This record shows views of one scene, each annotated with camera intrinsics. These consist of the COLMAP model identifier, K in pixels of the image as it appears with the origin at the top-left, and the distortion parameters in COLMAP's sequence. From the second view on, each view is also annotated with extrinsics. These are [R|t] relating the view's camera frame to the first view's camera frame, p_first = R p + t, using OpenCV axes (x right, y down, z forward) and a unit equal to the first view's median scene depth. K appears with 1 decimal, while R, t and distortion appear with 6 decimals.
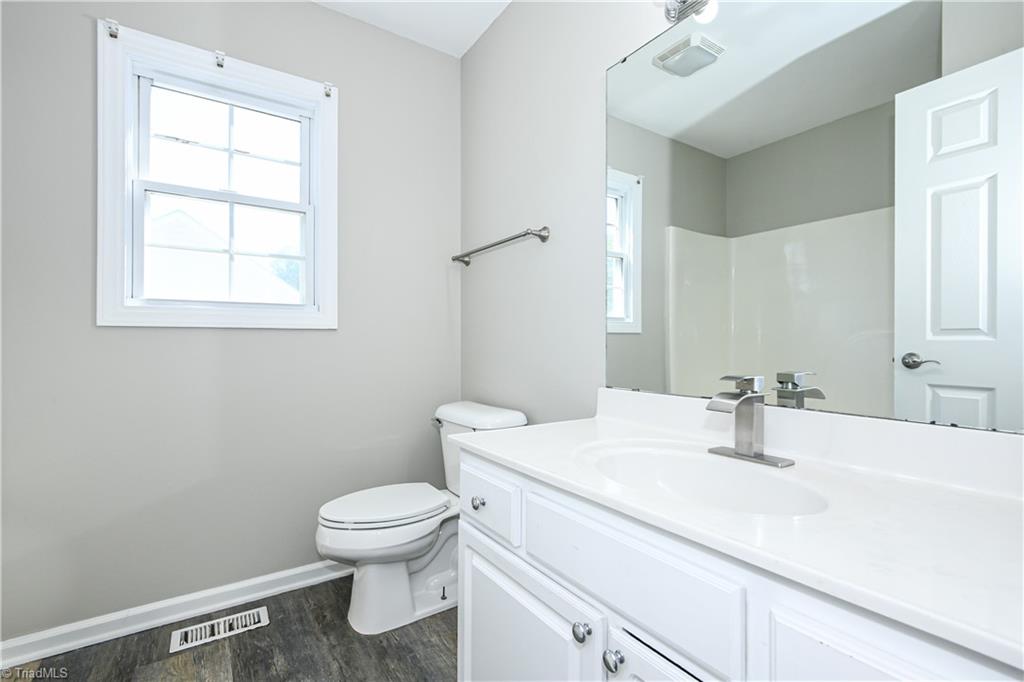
lens RADIAL K [[473.1, 0, 512.0], [0, 473.1, 341.0], [0, 0, 1]] dist [-0.029054, 0.000001]
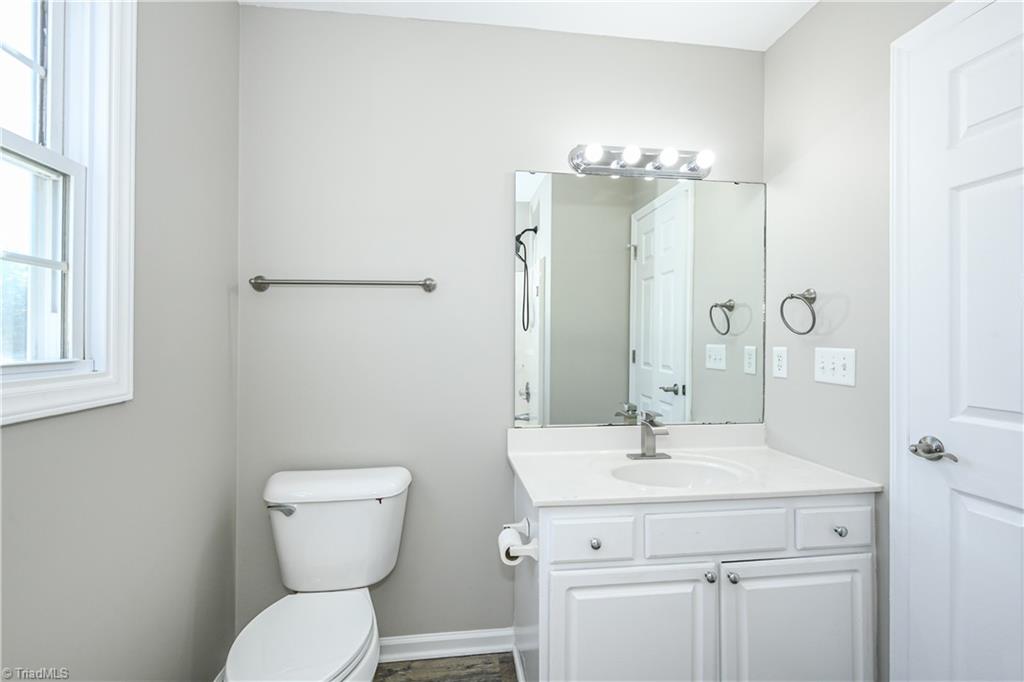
lens RADIAL K [[473.1, 0, 512.0], [0, 473.1, 341.0], [0, 0, 1]] dist [-0.029054, 0.000001]
pose [[0.431748, -0.001708, 0.901992, -0.708216], [0.001056, 0.999998, 0.001388, -0.101245], [-0.901993, 0.000354, 0.431750, 0.379934]]
